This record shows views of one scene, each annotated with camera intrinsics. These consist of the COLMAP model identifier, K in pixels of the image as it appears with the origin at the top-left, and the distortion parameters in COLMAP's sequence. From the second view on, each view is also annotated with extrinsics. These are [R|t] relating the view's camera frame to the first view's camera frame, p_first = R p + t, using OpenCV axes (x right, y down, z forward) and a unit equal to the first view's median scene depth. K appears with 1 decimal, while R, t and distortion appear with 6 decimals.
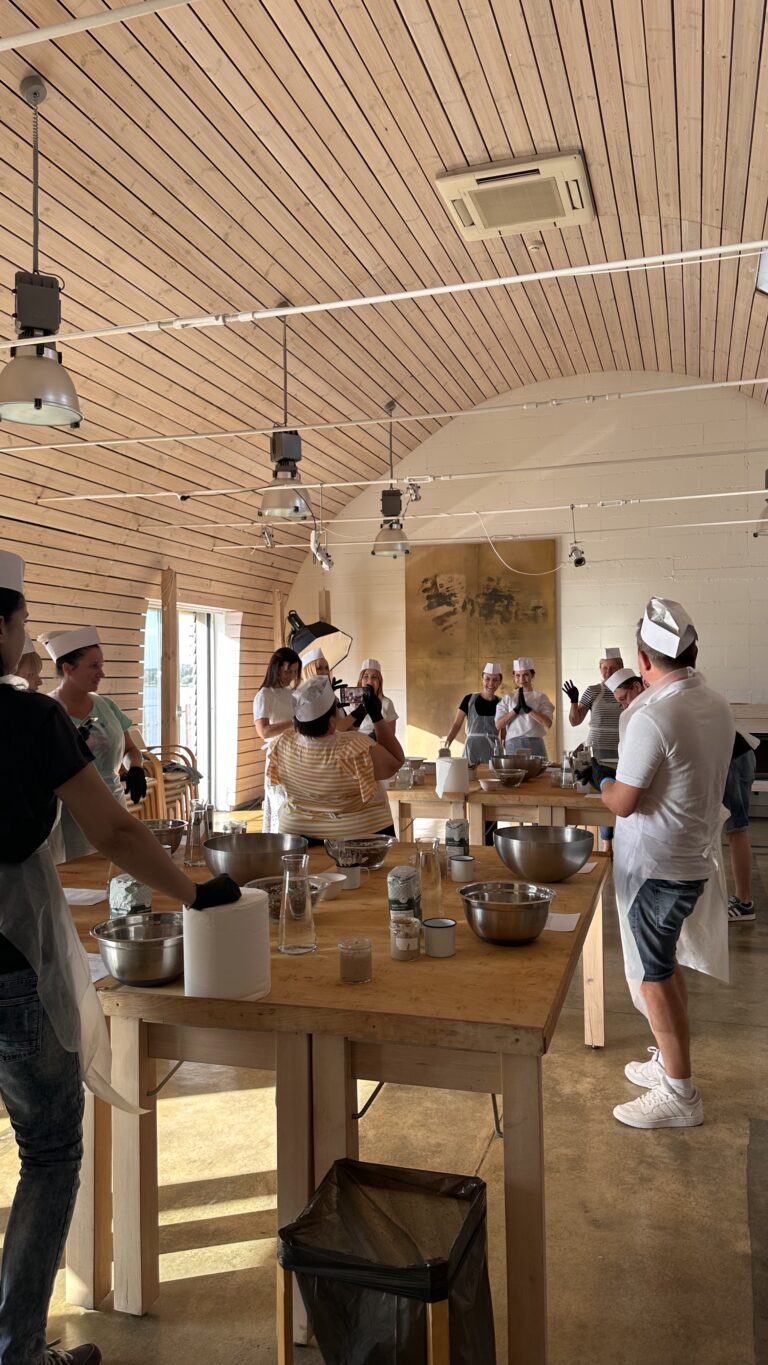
lens RADIAL K [[1019.9, 0, 384.0], [0, 1019.9, 682.5], [0, 0, 1]] dist [-0.010764, -0.007901]
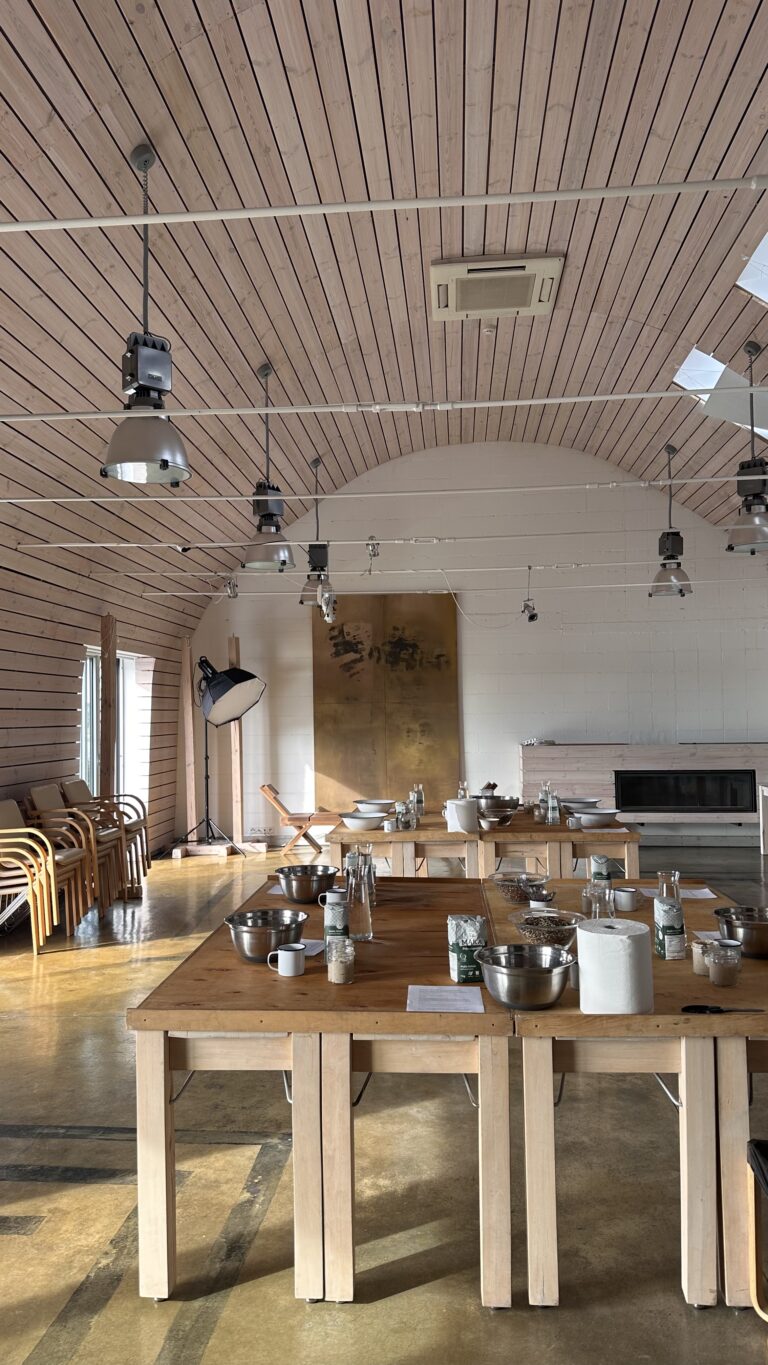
lens RADIAL K [[1023.7, 0, 384.0], [0, 1023.7, 682.5], [0, 0, 1]] dist [0.005187, -0.002016]
pose [[0.971318, 0.001082, 0.237783, -0.172585], [0.008071, 0.999263, -0.037515, -0.006576], [-0.237648, 0.038358, 0.970594, -0.021405]]
